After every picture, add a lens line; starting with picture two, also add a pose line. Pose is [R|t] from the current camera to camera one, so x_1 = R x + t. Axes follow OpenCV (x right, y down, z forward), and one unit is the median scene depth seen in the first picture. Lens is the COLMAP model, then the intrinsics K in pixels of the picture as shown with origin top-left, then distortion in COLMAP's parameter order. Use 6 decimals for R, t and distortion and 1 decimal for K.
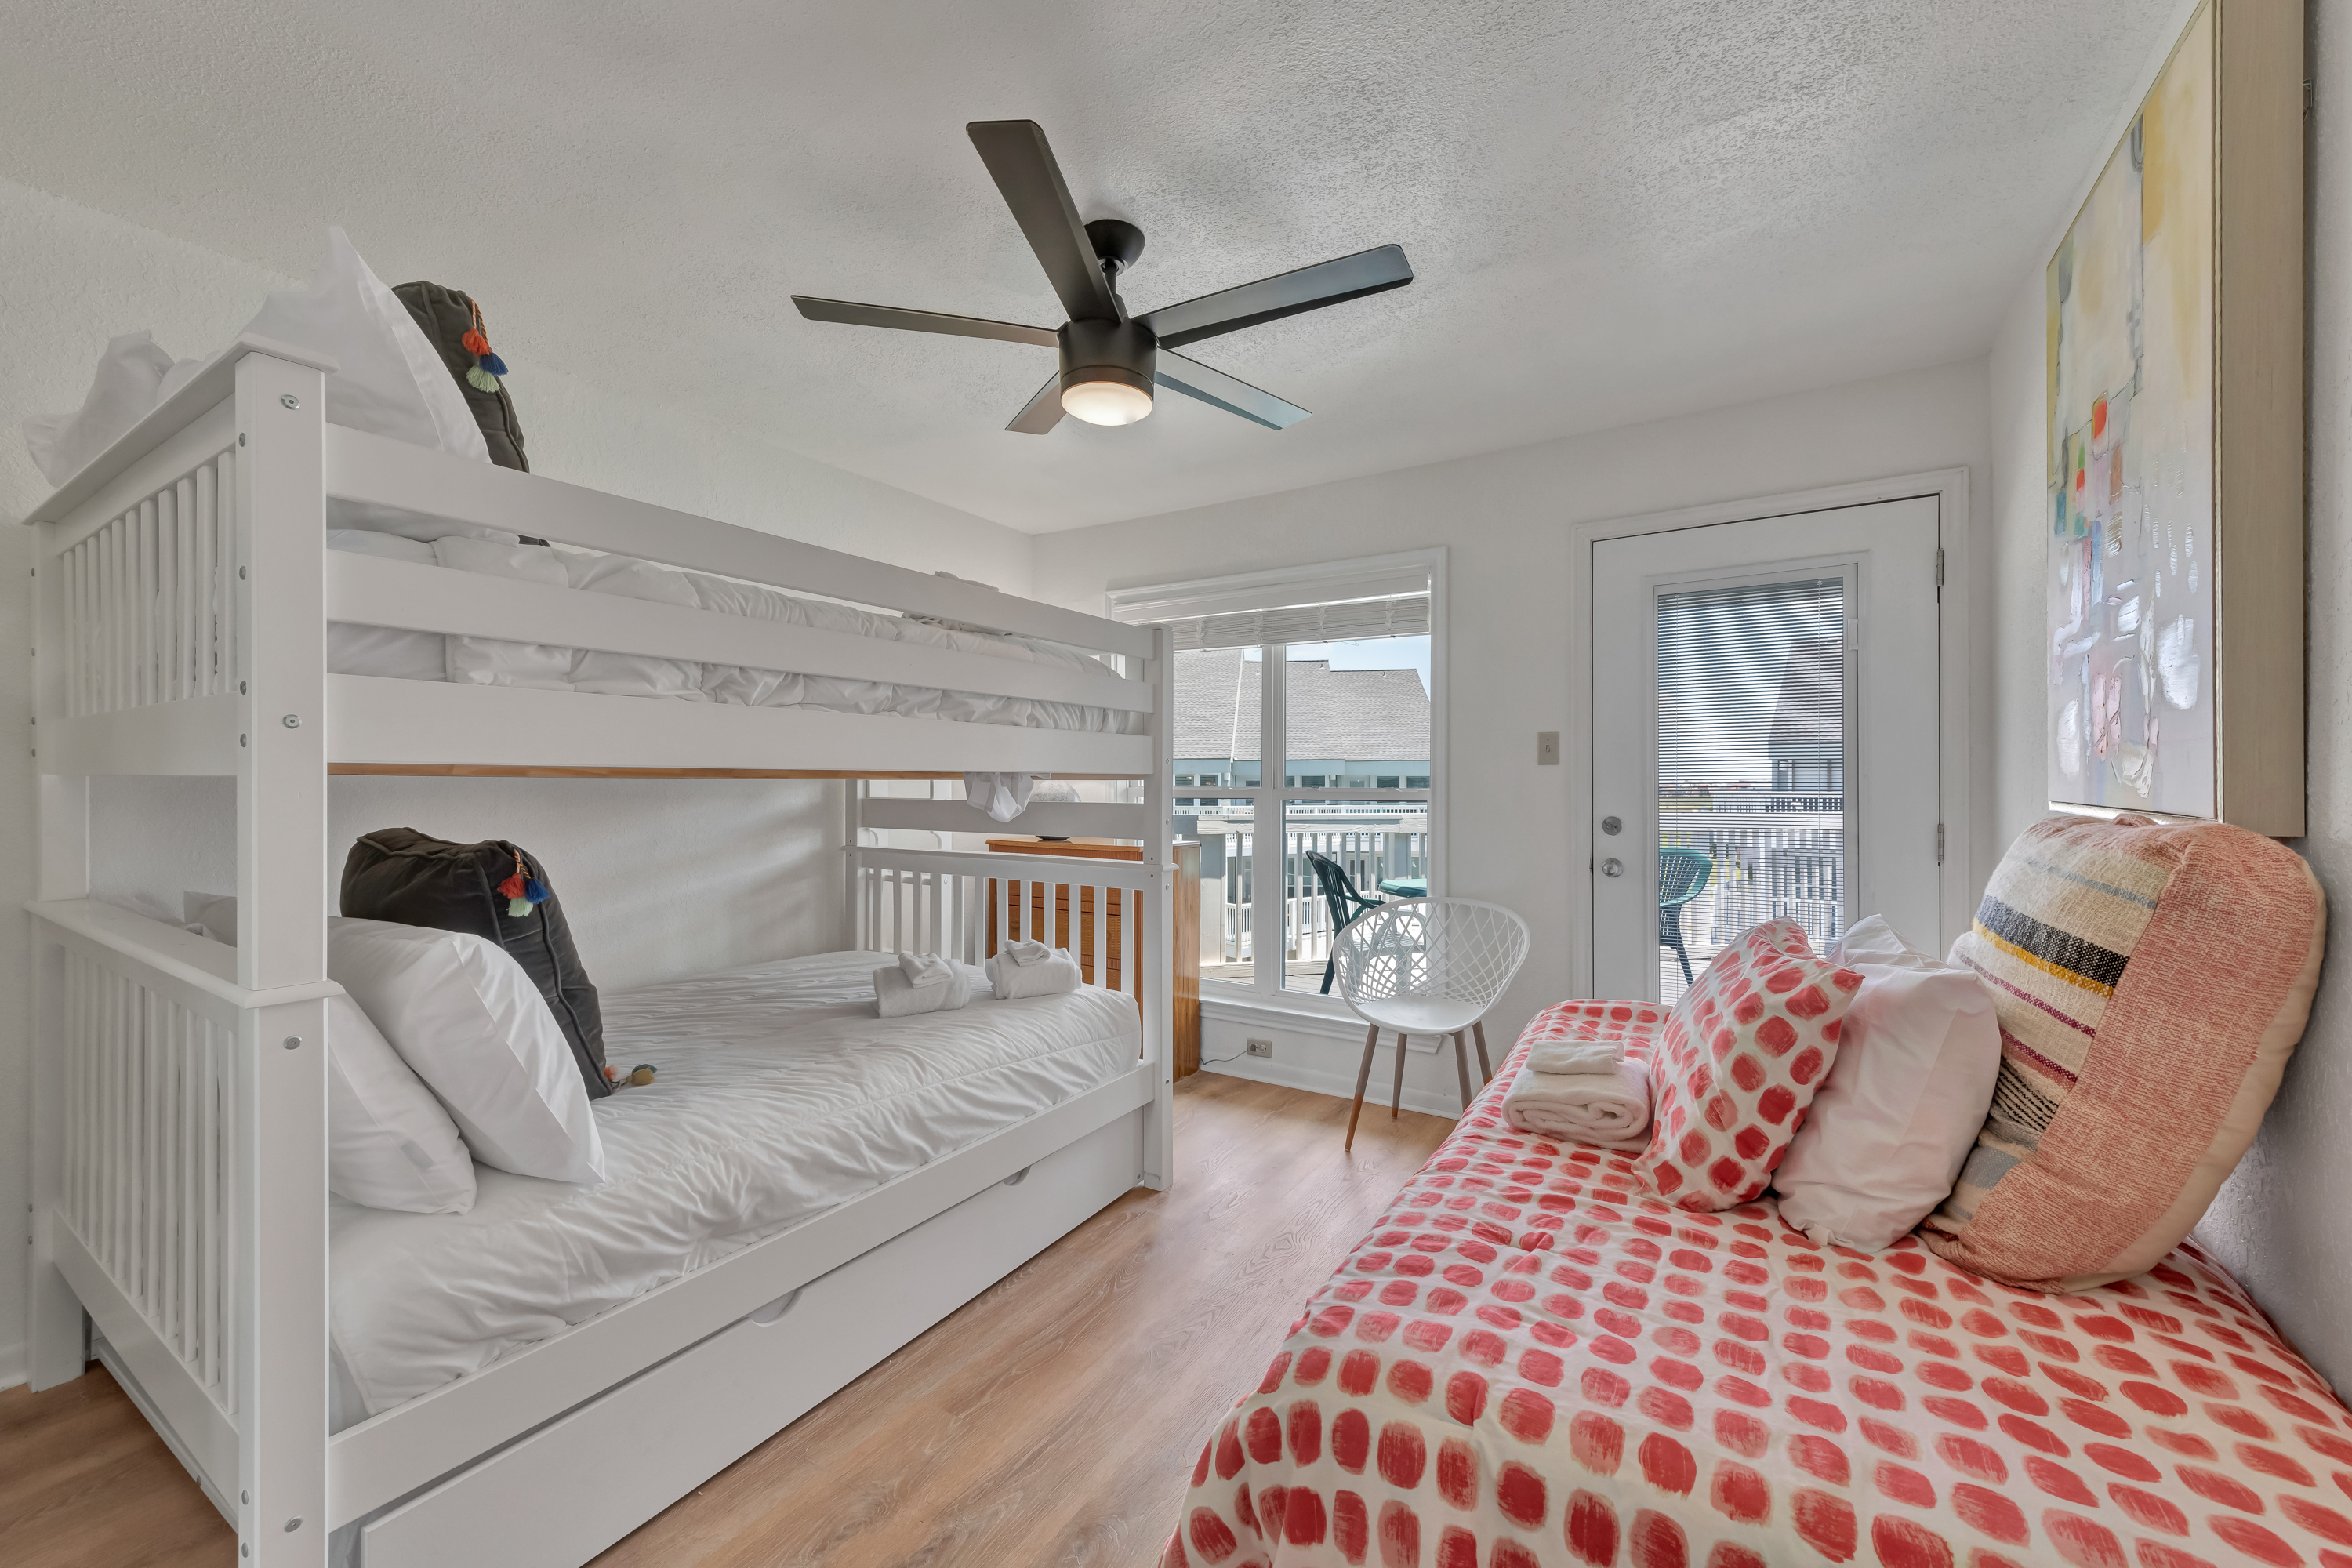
lens RADIAL K [[925.7, 0, 1166.4], [0, 925.7, 790.1], [0, 0, 1]] dist [0.011055, -0.005192]
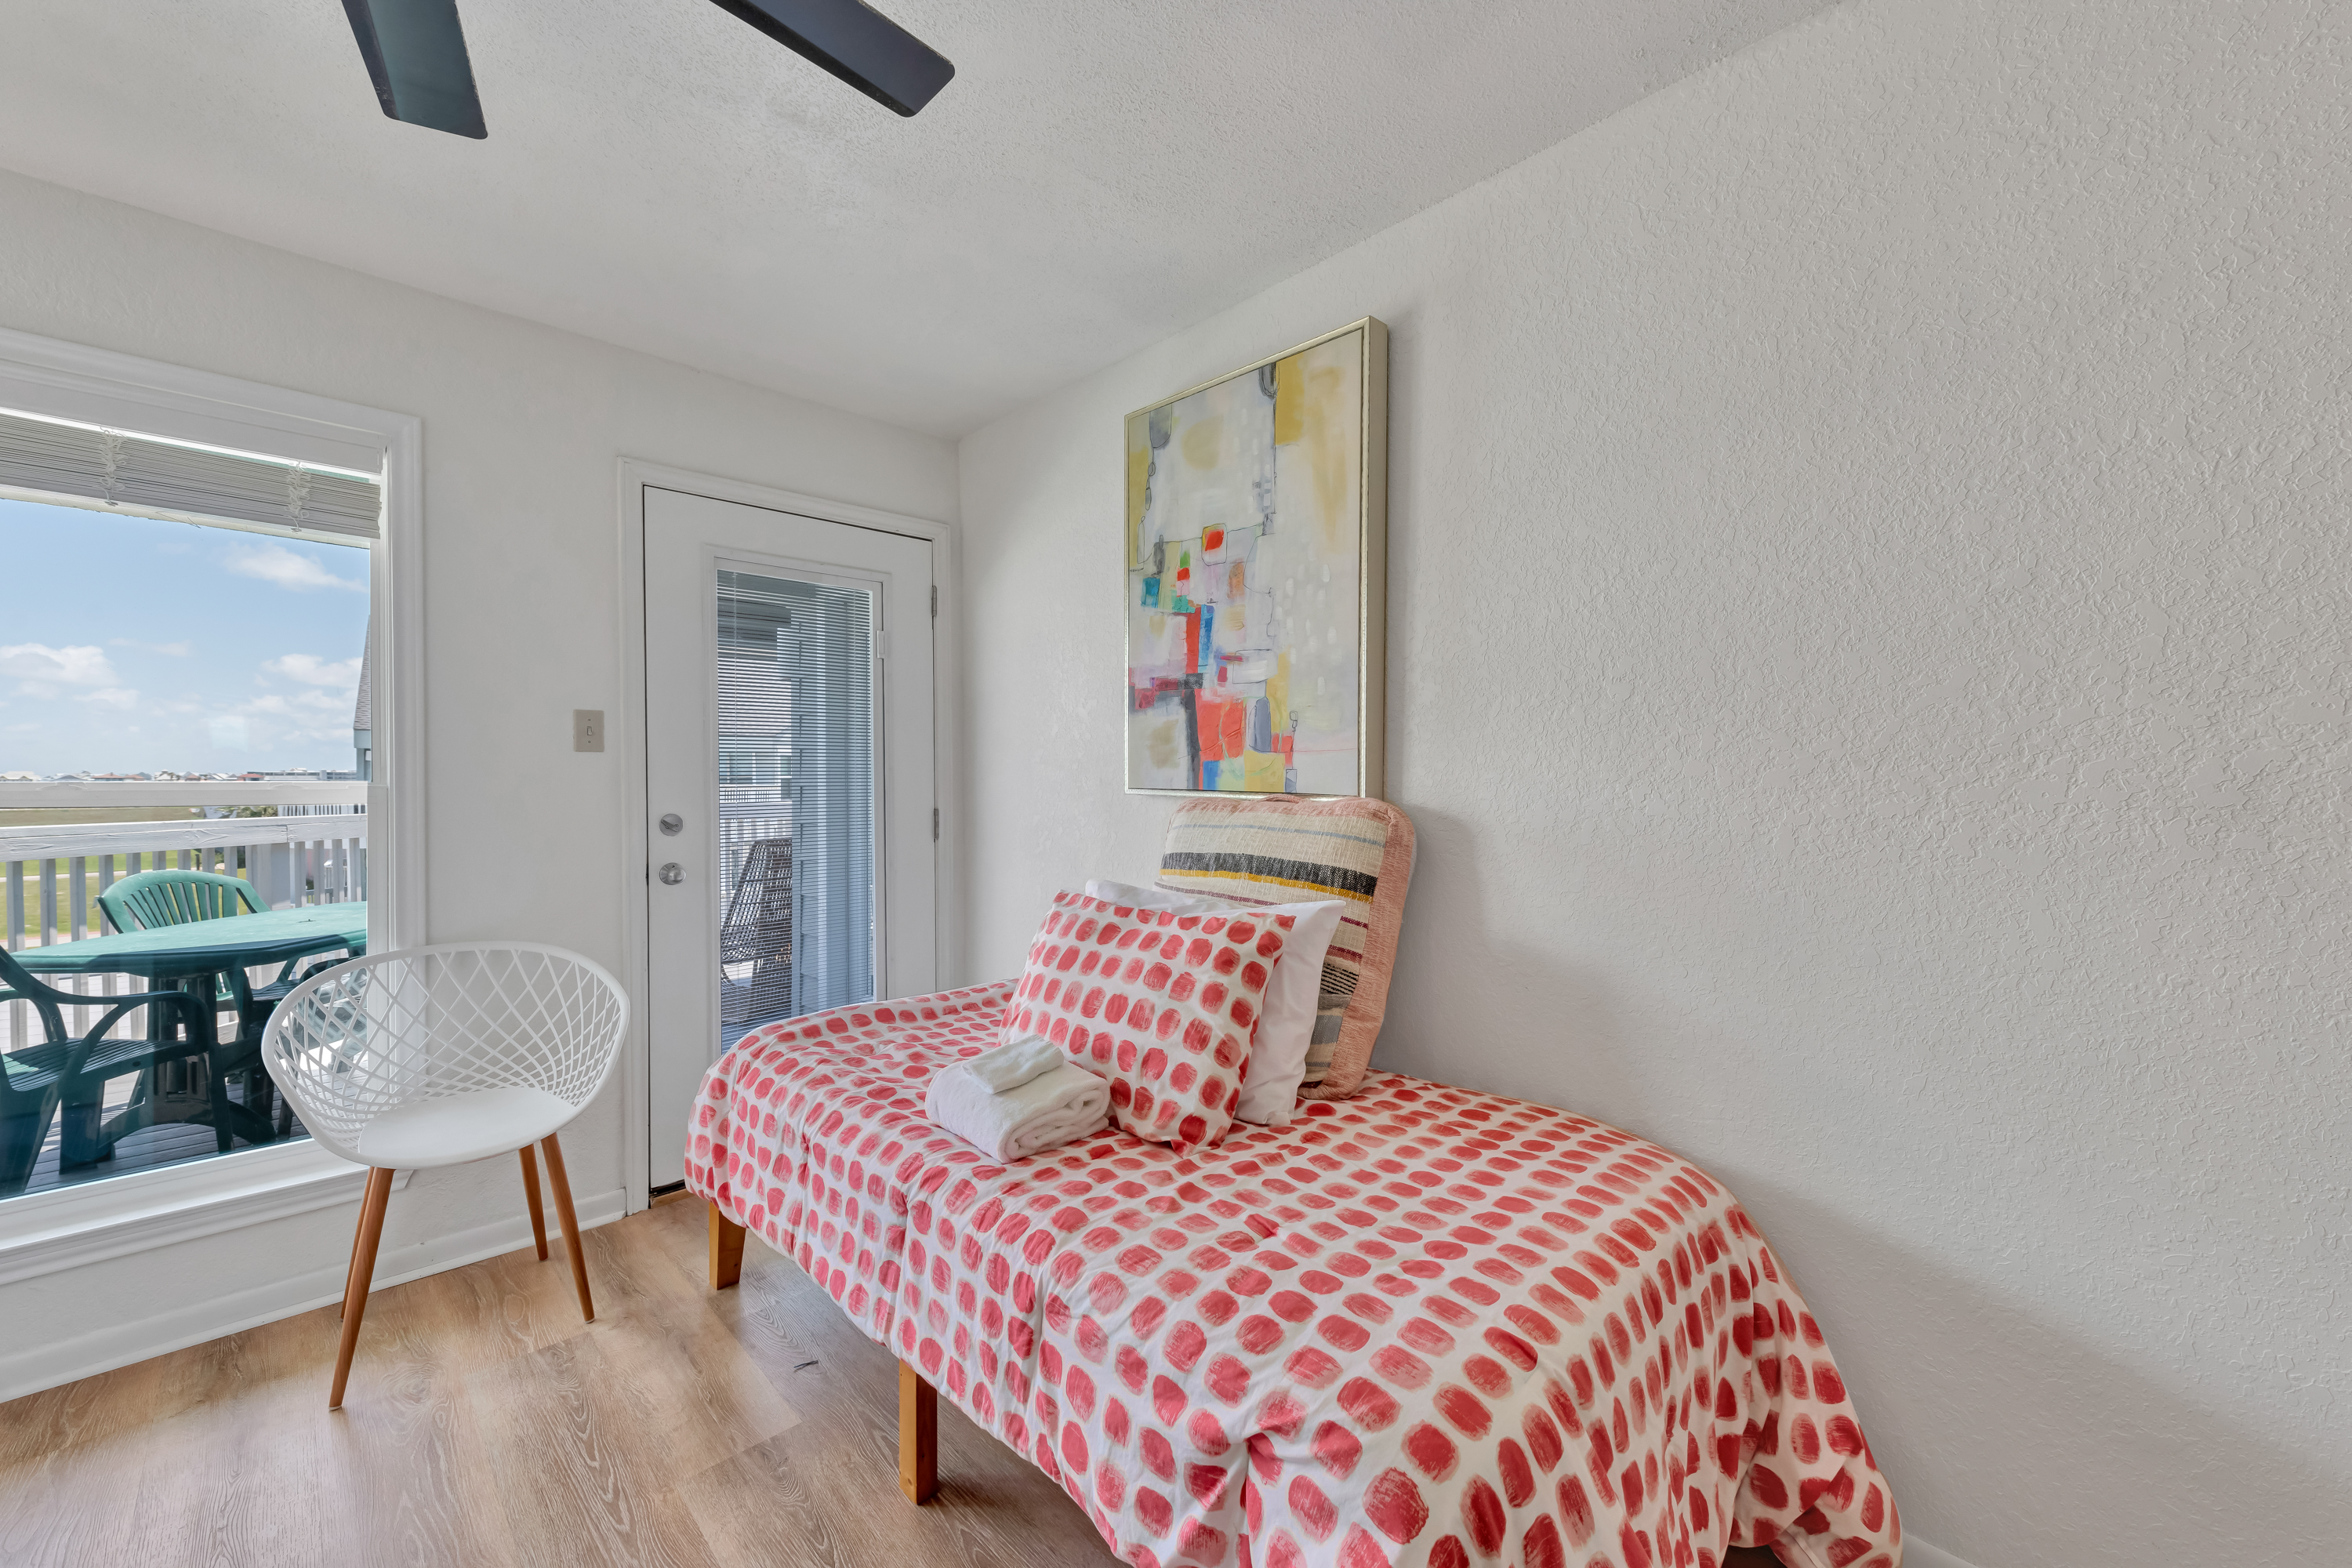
lens RADIAL K [[925.7, 0, 1166.4], [0, 925.7, 790.1], [0, 0, 1]] dist [0.011055, -0.005192]
pose [[0.225479, -0.015083, 0.974131, -0.599222], [0.007386, 0.999878, 0.013772, -0.005355], [-0.974220, 0.004089, 0.225563, 0.857719]]
